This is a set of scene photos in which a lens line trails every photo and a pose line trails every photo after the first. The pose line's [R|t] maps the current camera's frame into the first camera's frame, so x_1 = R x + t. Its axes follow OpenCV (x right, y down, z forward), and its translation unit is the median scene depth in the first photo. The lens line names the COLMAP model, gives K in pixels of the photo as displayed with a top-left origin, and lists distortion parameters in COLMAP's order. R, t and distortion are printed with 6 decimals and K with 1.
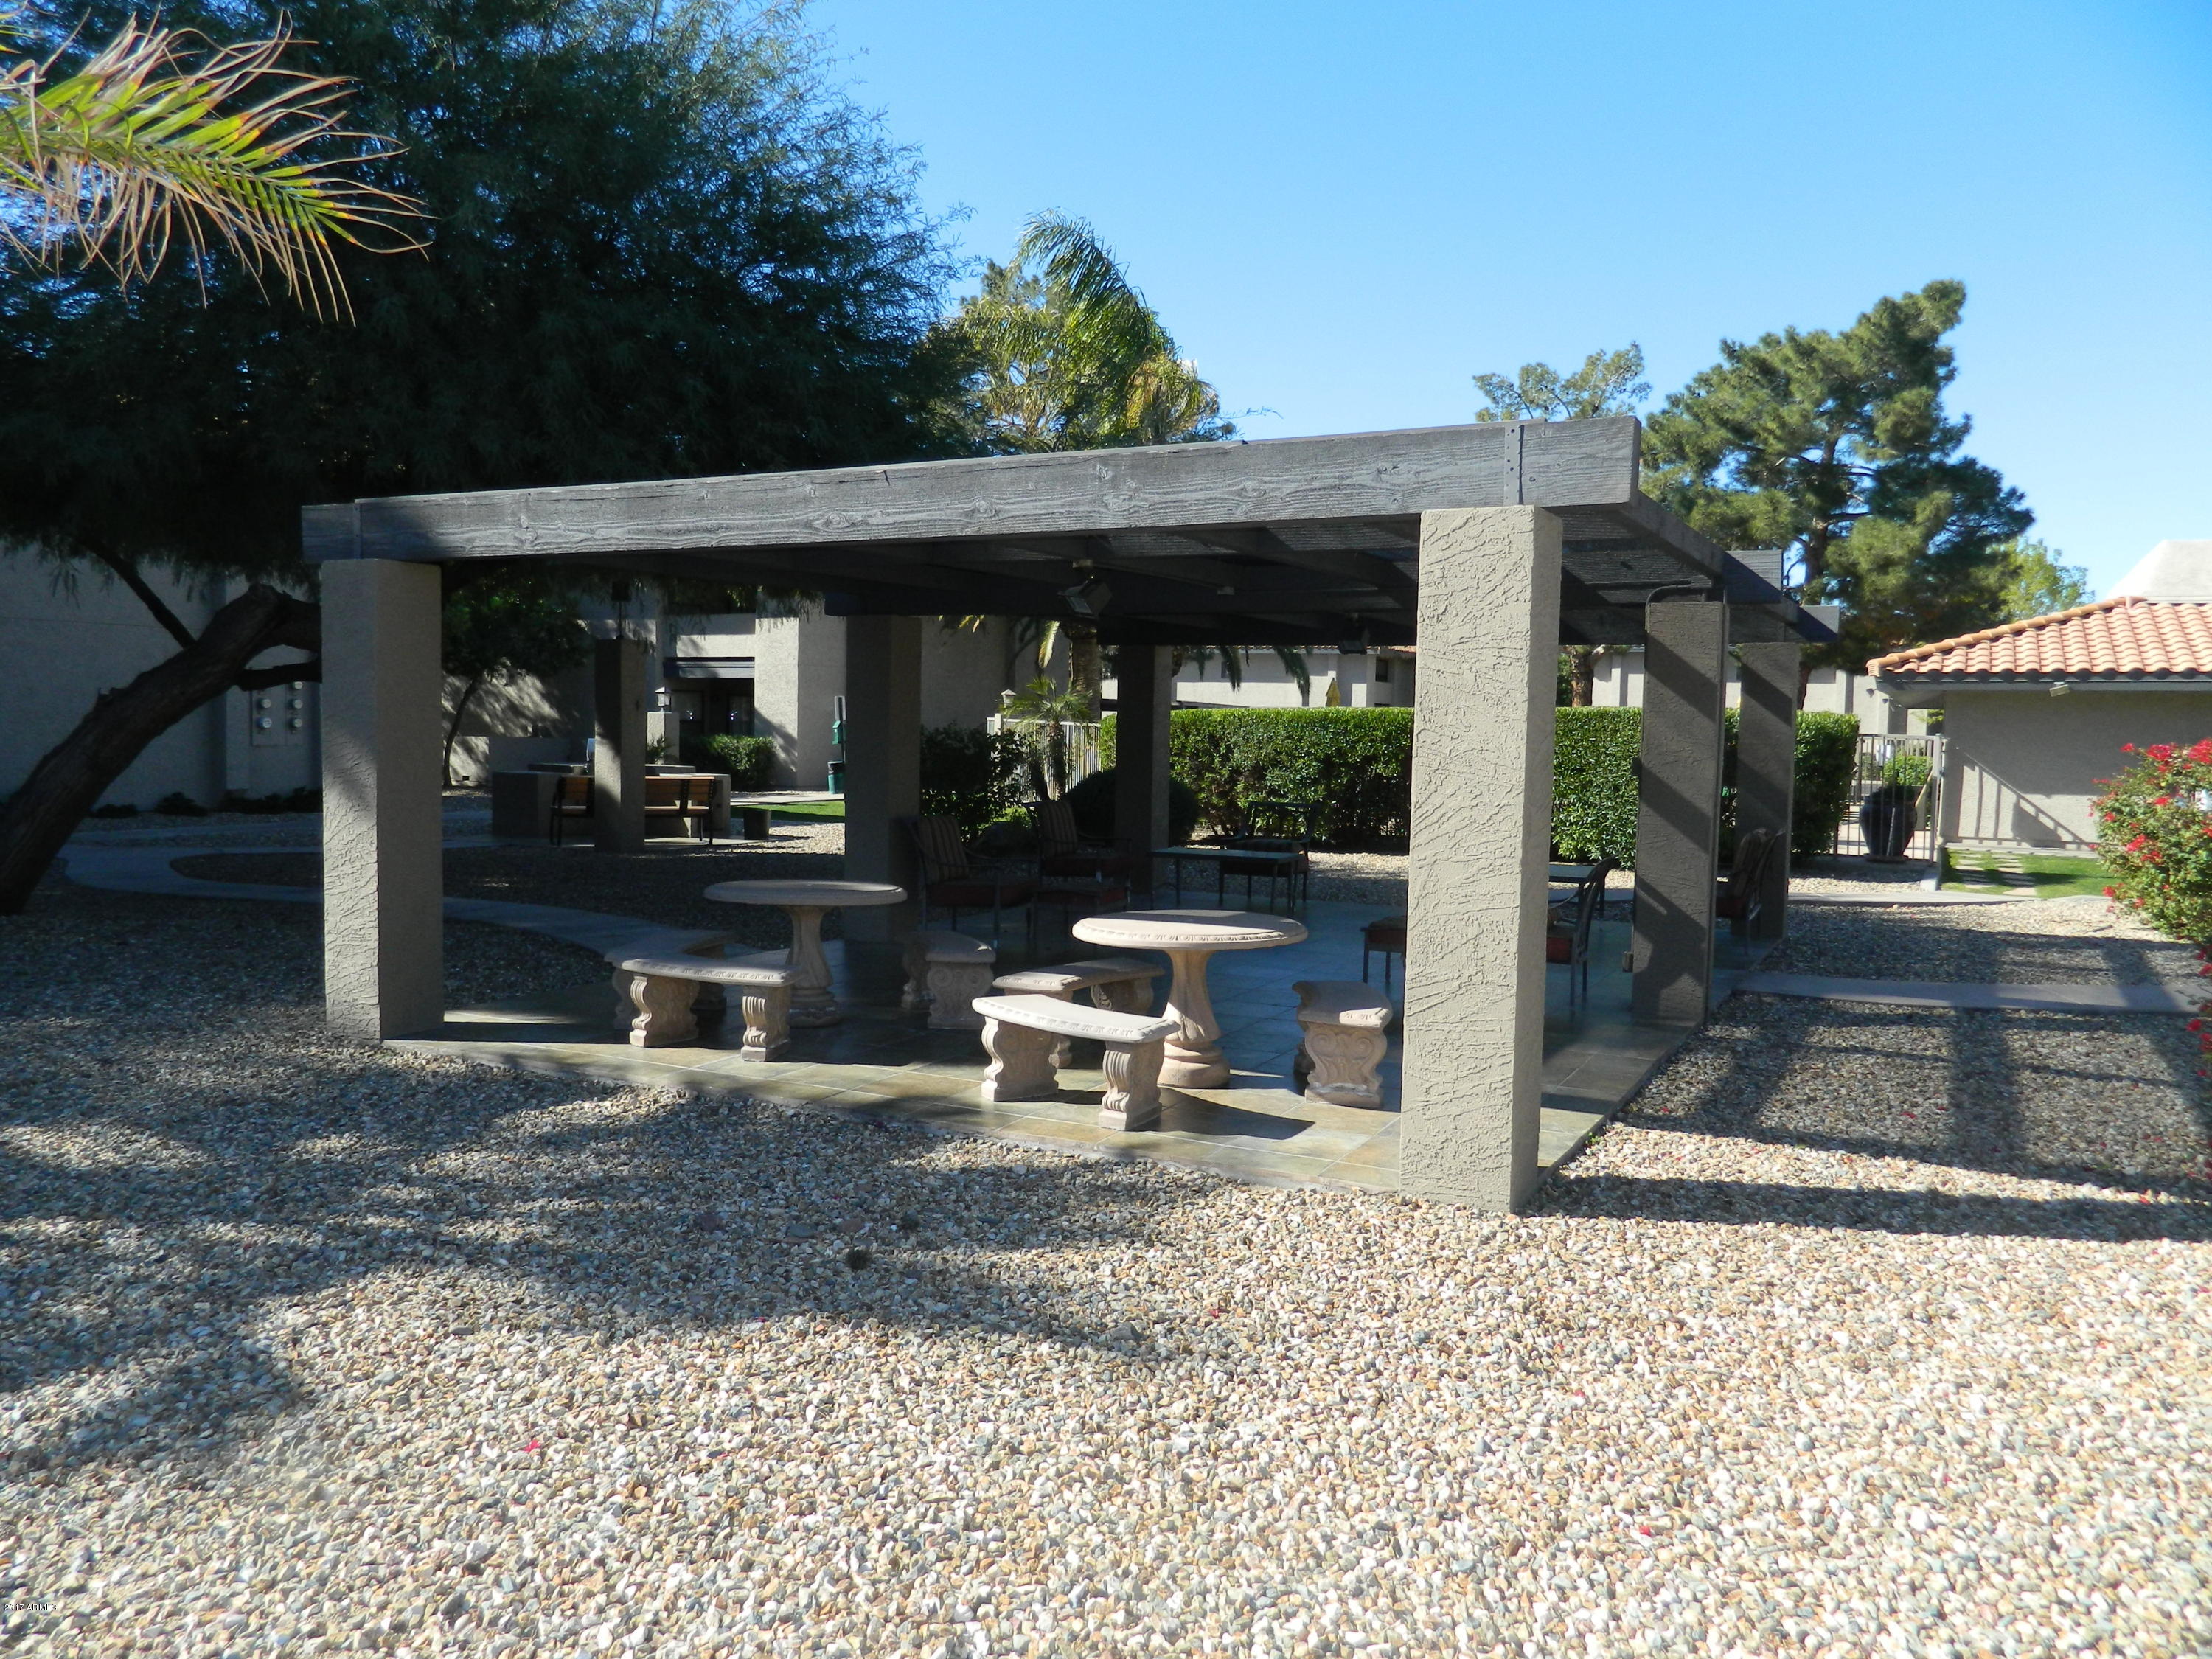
lens RADIAL K [[1651.7, 0, 1102.0], [0, 1651.7, 831.0], [0, 0, 1]] dist [0.003670, 0.002077]
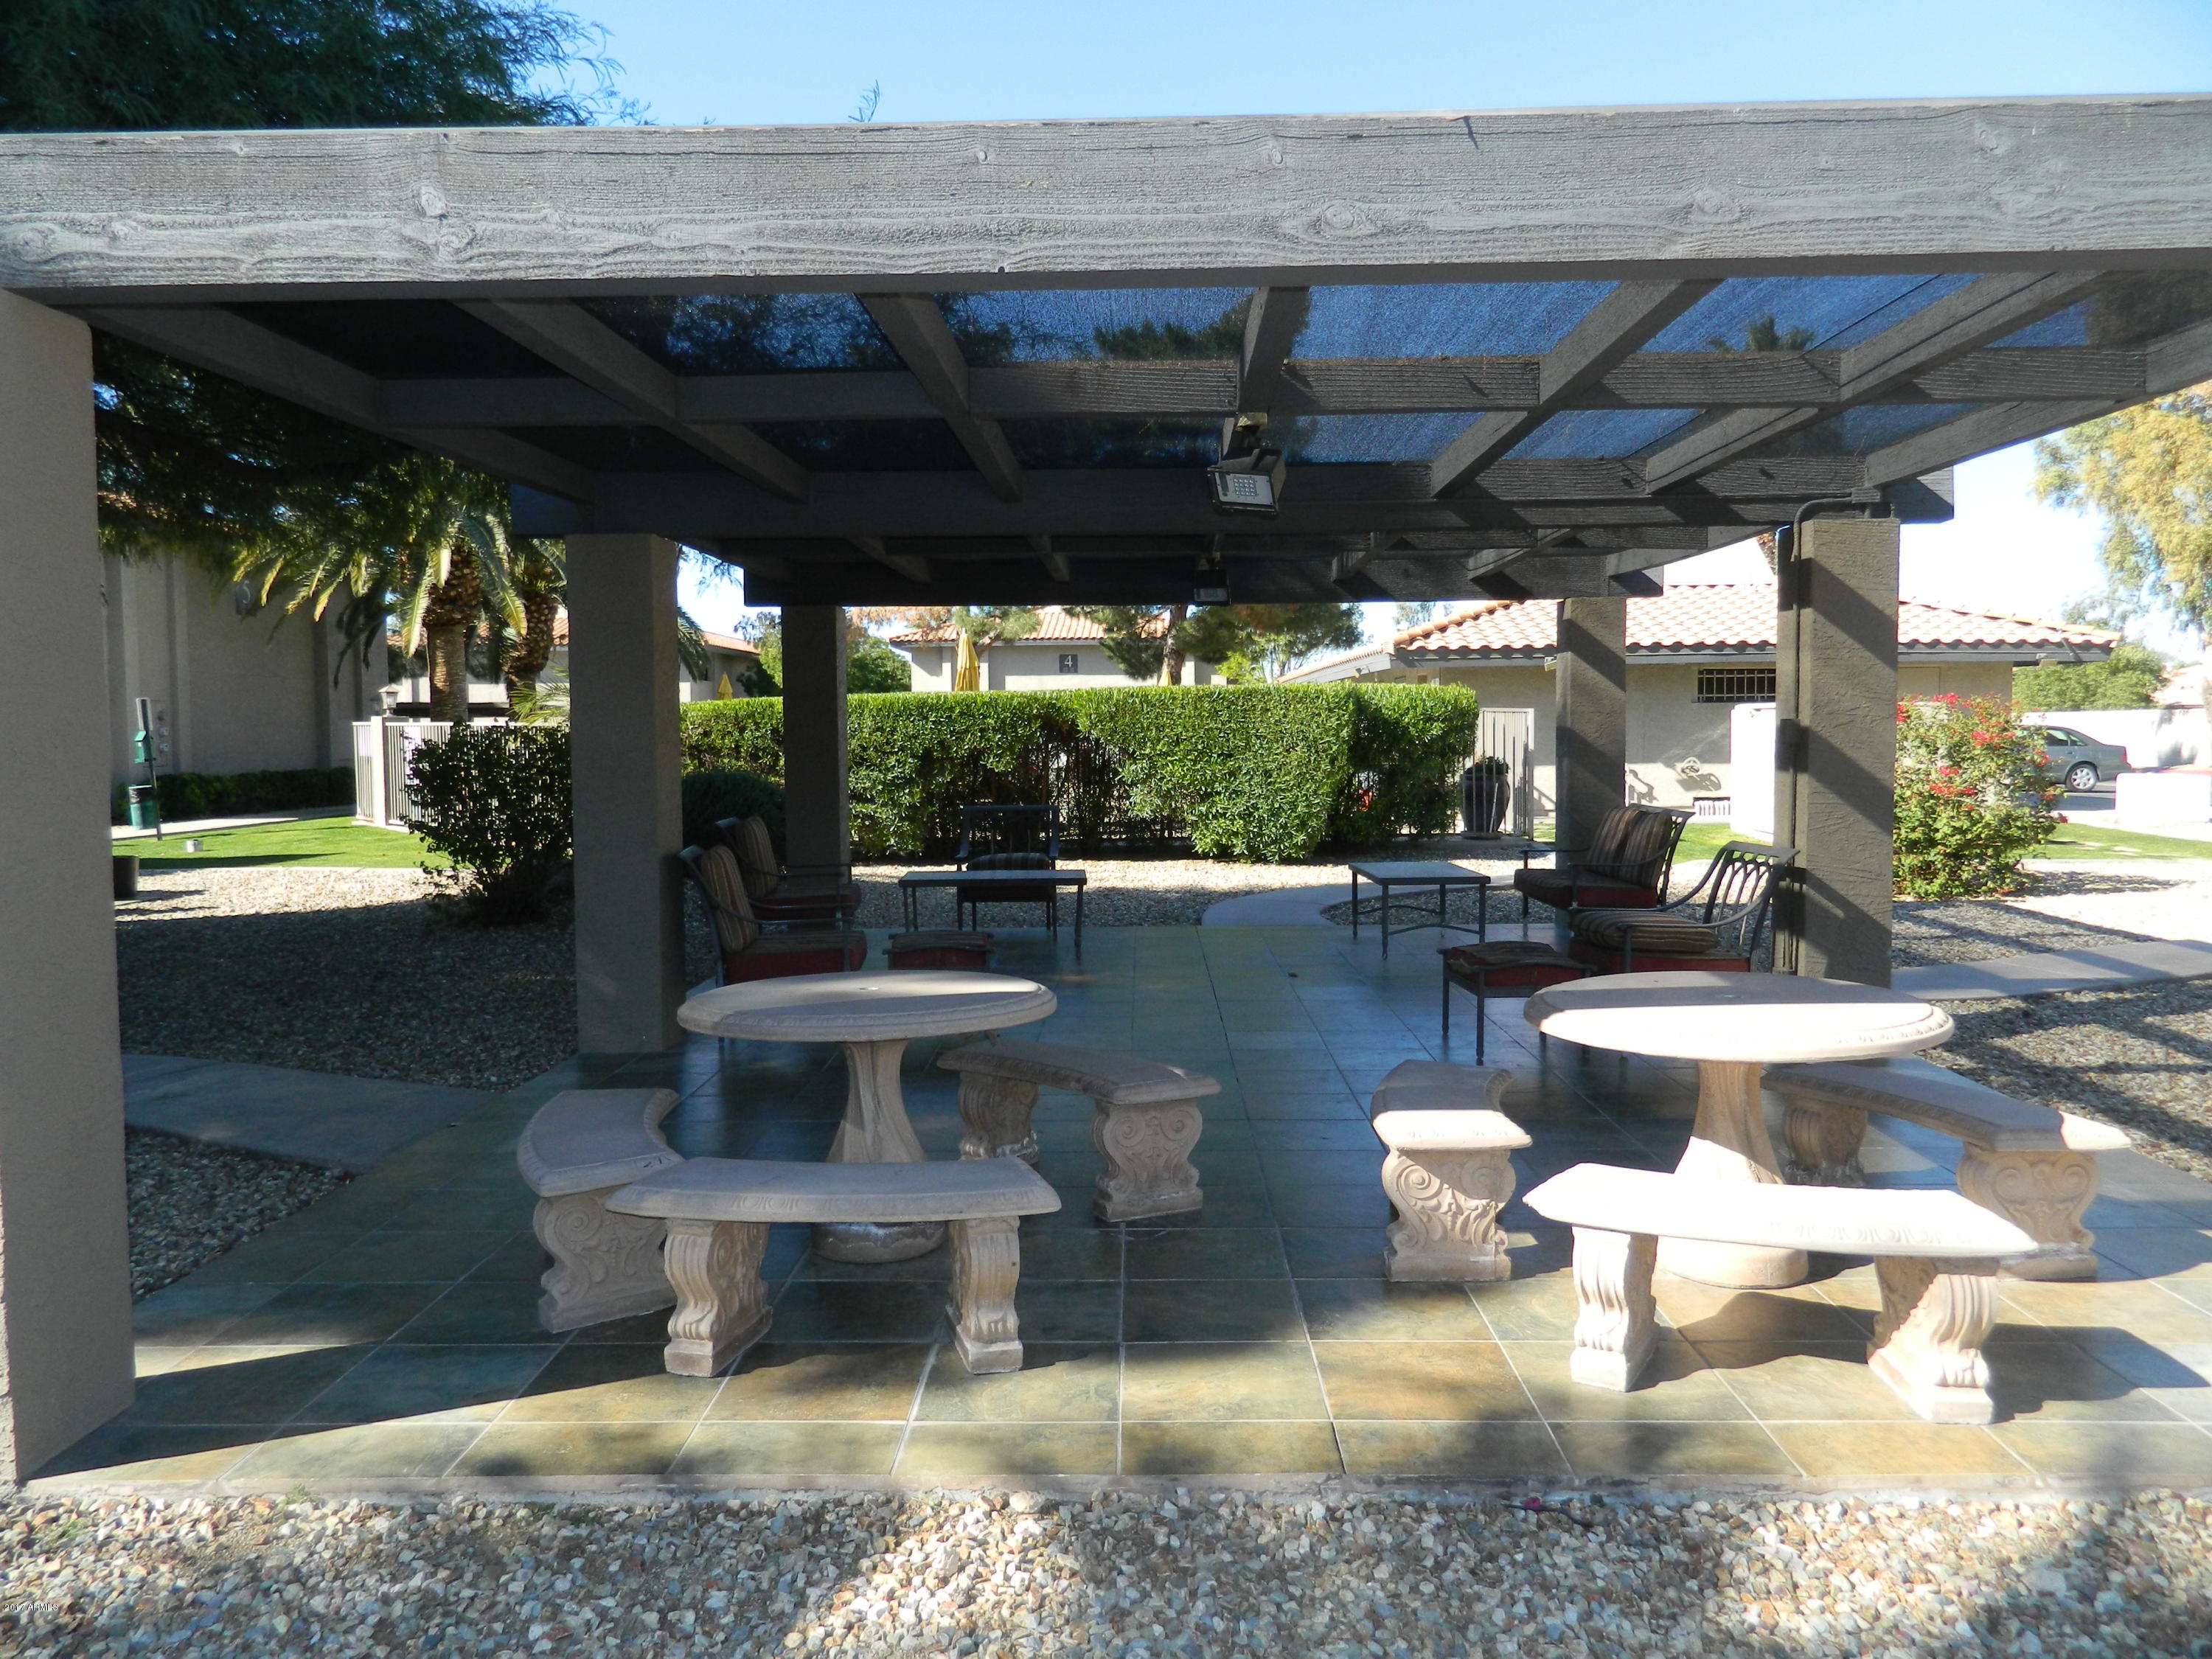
lens RADIAL K [[1651.7, 0, 1110.3], [0, 1651.7, 828.2], [0, 0, 1]] dist [0.003670, 0.002077]
pose [[0.898871, -0.053851, 0.434892, -0.310831], [0.055250, 0.998428, 0.009435, -0.018508], [-0.434716, 0.015547, 0.900433, 0.443288]]
